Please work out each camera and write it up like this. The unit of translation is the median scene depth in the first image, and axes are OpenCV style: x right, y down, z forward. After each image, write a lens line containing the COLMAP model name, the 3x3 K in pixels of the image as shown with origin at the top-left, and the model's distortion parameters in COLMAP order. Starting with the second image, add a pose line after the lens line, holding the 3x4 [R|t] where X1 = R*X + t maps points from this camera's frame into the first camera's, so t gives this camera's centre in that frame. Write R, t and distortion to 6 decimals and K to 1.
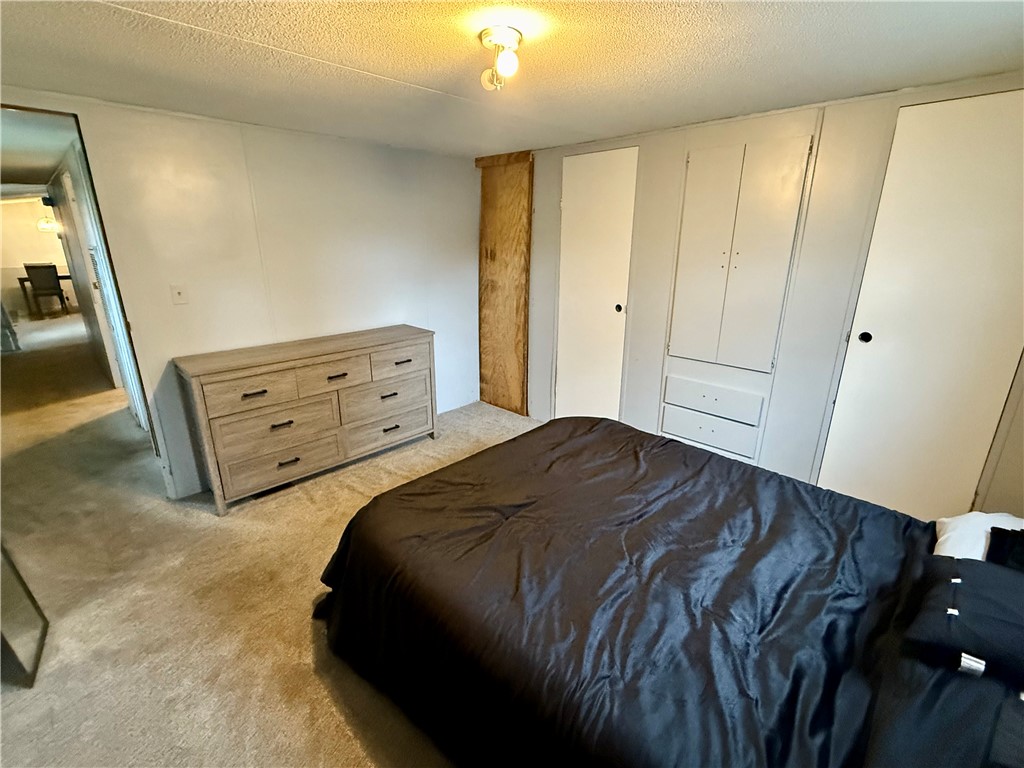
lens RADIAL K [[469.7, 0, 509.0], [0, 469.7, 383.4], [0, 0, 1]] dist [-0.001110, -0.000153]
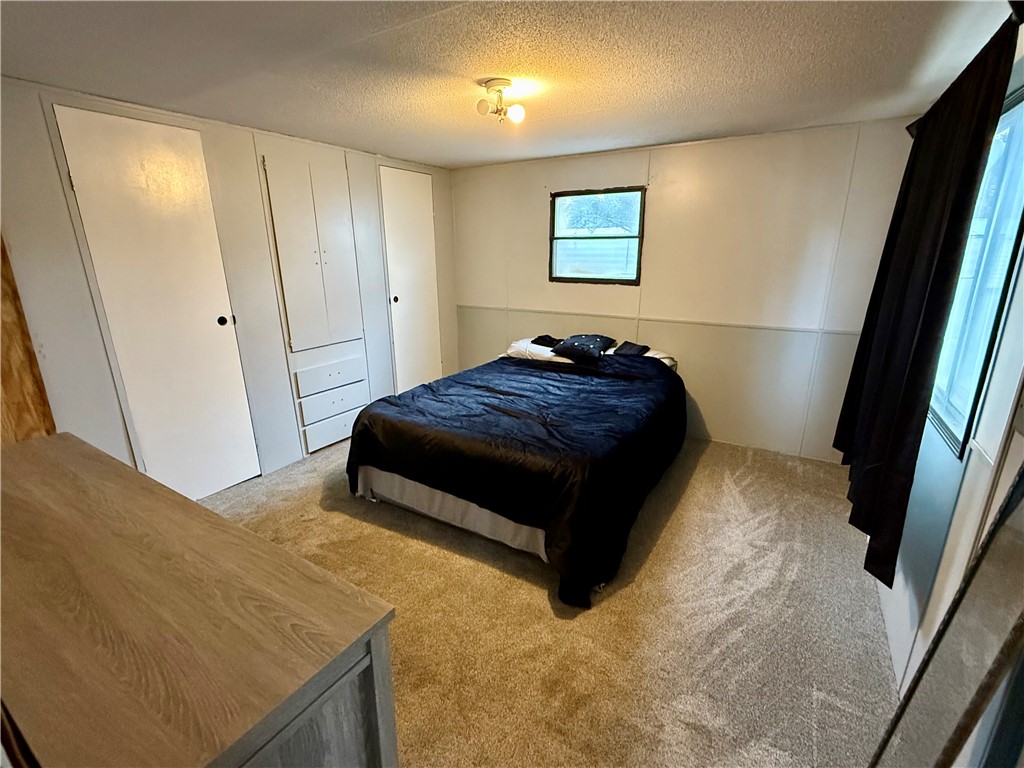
lens RADIAL K [[469.7, 0, 509.6], [0, 469.7, 383.3], [0, 0, 1]] dist [-0.001110, -0.000153]
pose [[-0.210738, -0.271529, 0.939075, -0.789659], [0.295205, 0.898121, 0.325934, -0.204852], [-0.931903, 0.345906, -0.109111, 0.728429]]
